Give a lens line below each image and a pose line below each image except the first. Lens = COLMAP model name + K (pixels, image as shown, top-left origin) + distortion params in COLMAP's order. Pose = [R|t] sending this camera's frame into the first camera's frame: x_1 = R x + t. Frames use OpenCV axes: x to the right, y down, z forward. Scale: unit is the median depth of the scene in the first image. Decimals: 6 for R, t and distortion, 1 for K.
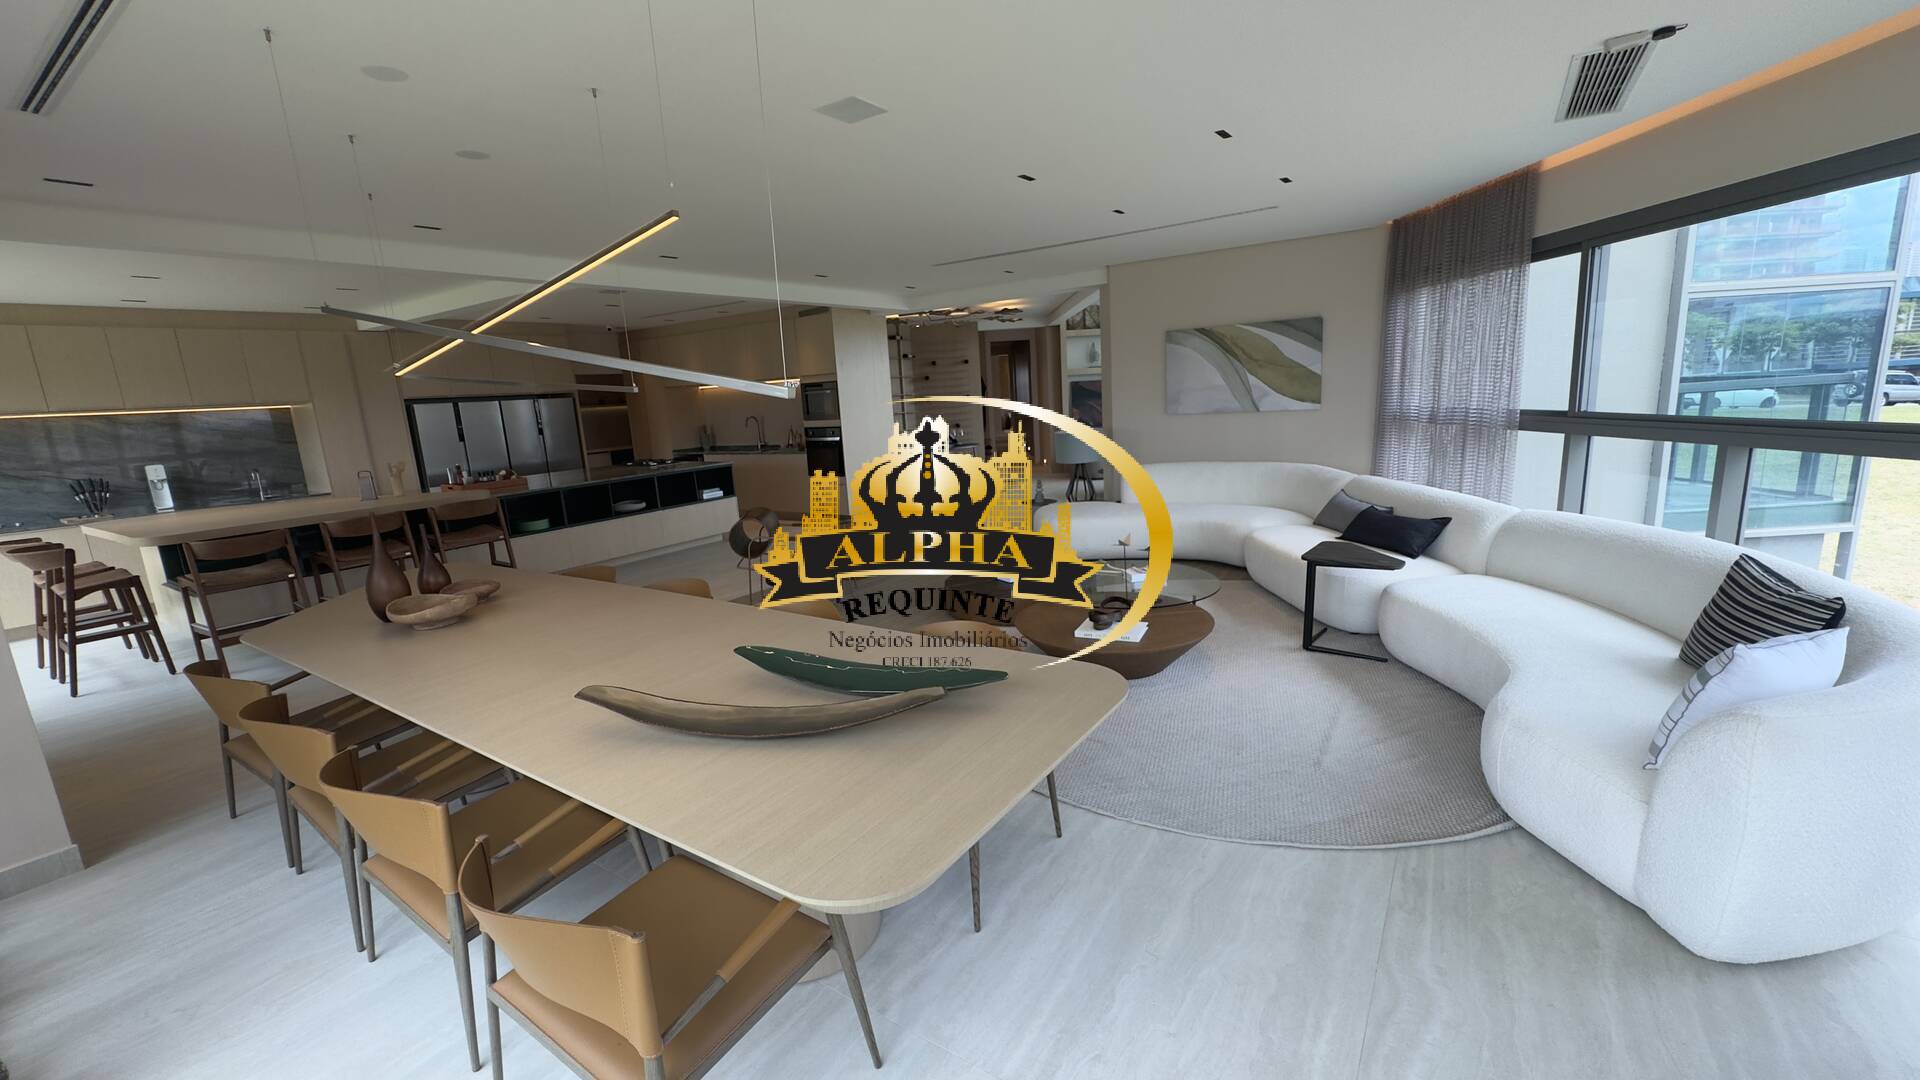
lens RADIAL K [[767.1, 0, 969.0], [0, 767.1, 545.2], [0, 0, 1]] dist [-0.001485, 0.000447]
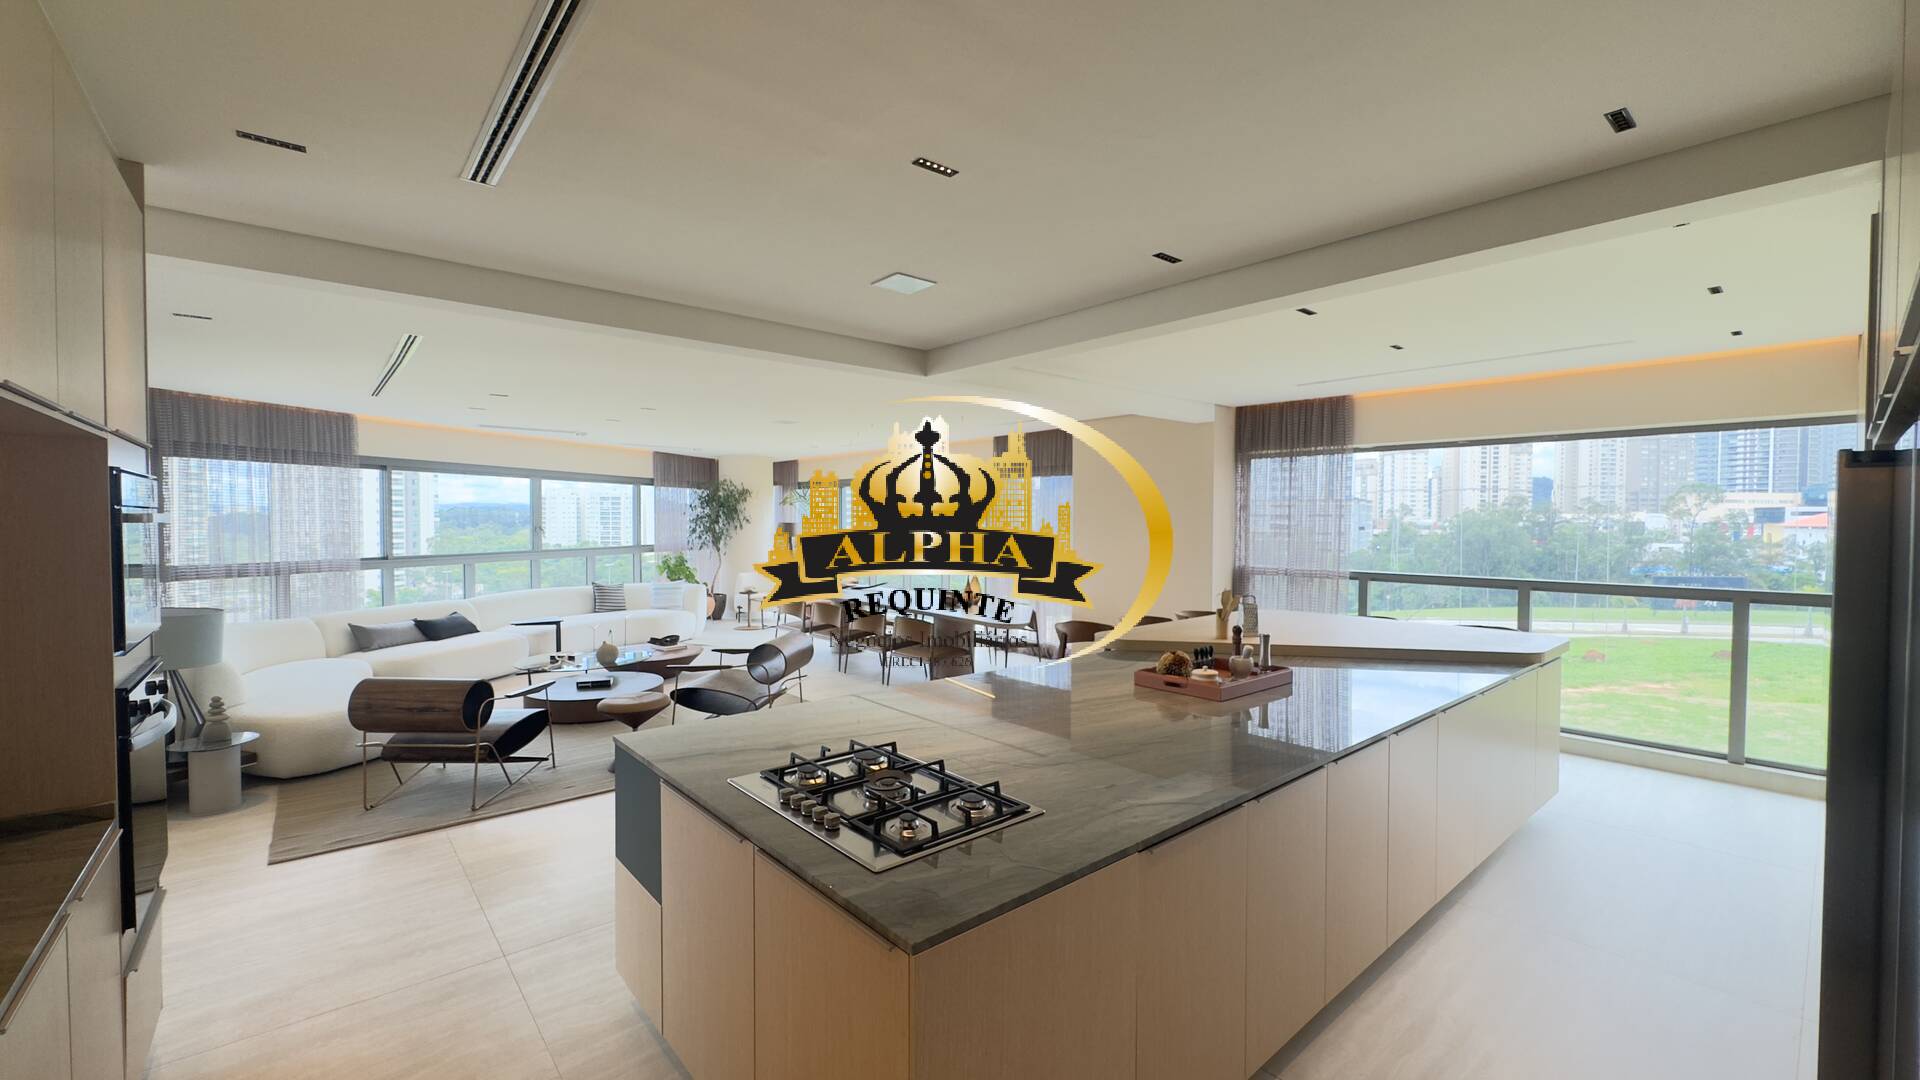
lens RADIAL K [[767.1, 0, 947.8], [0, 767.1, 536.2], [0, 0, 1]] dist [-0.001485, 0.000447]
pose [[-0.959246, 0.049439, 0.278215, -0.638287], [0.107465, 0.974421, 0.197369, -0.285964], [-0.261341, 0.219224, -0.940022, 1.542152]]
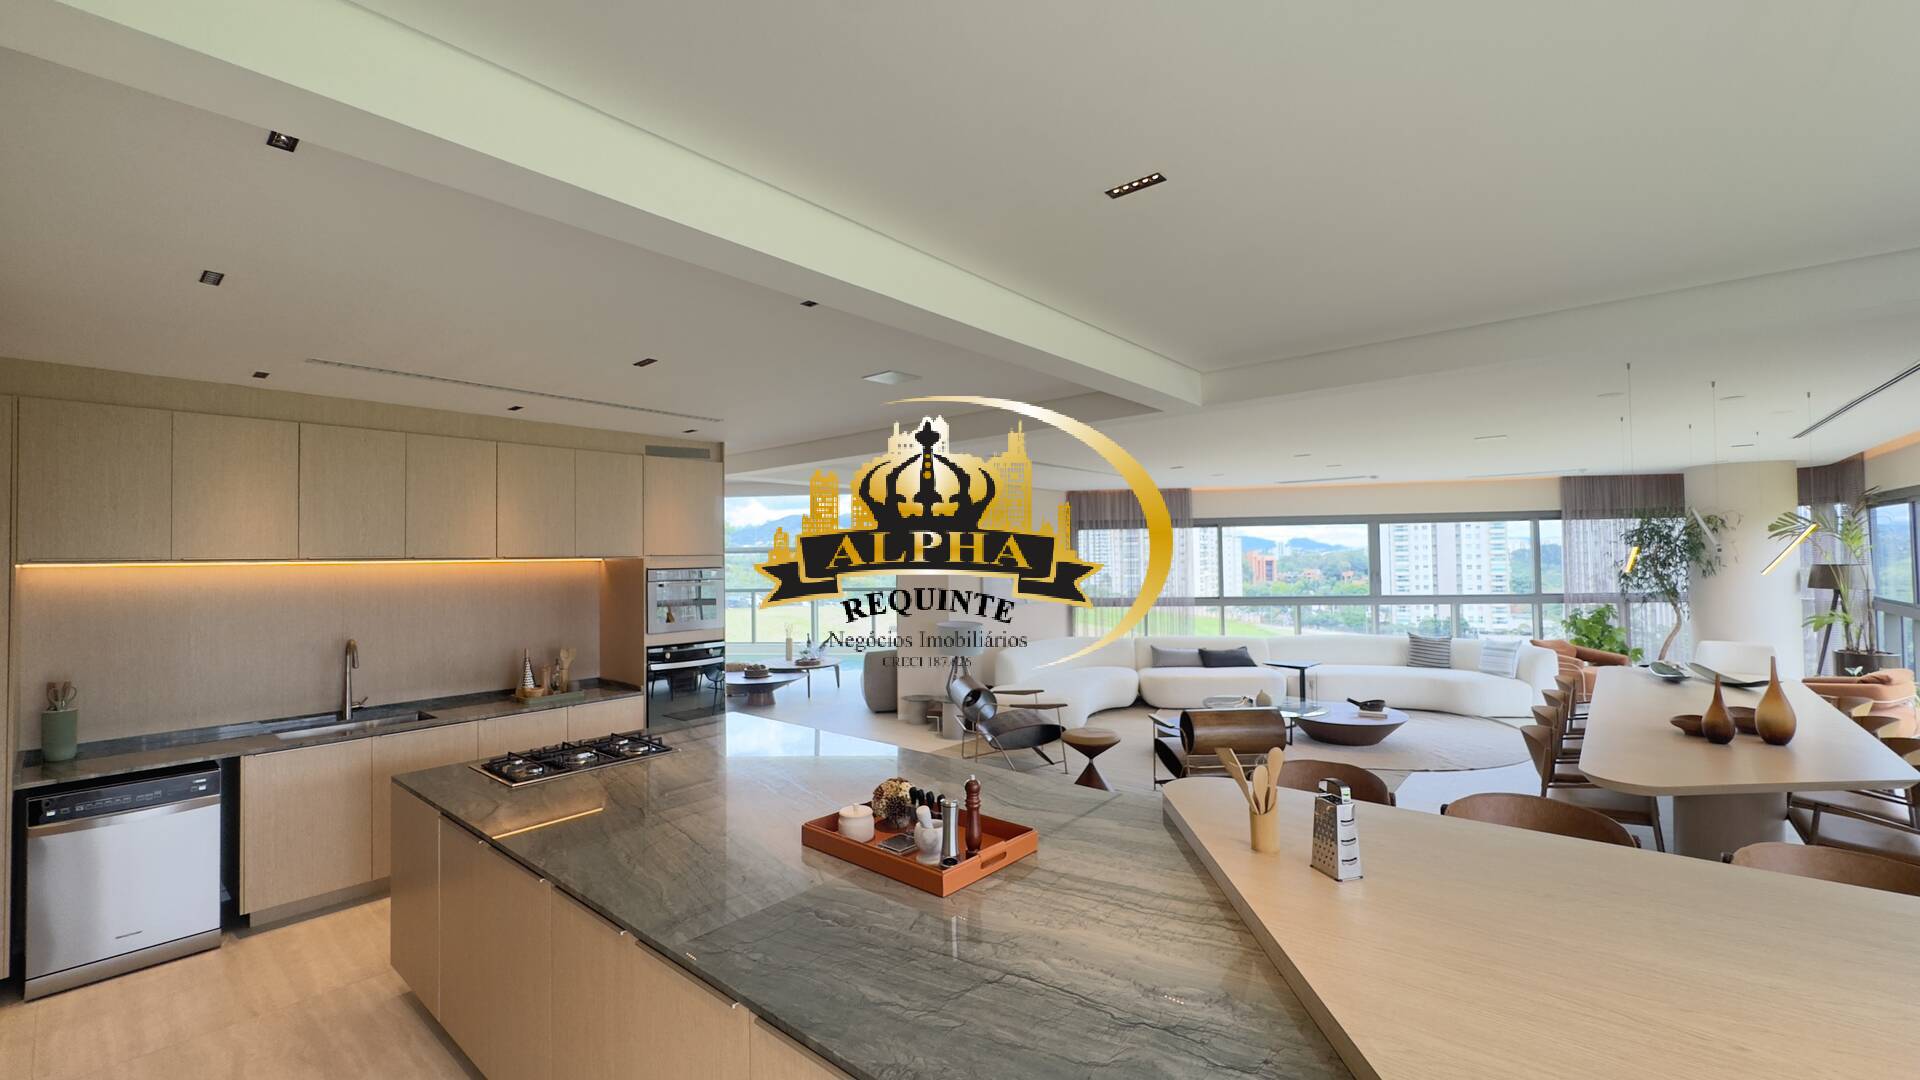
lens RADIAL K [[767.1, 0, 972.1], [0, 767.1, 542.8], [0, 0, 1]] dist [-0.001485, 0.000447]
pose [[0.108073, 0.074763, 0.991328, -1.009037], [0.208349, 0.973320, -0.096119, -0.173320], [-0.972065, 0.216930, 0.089612, 0.973514]]
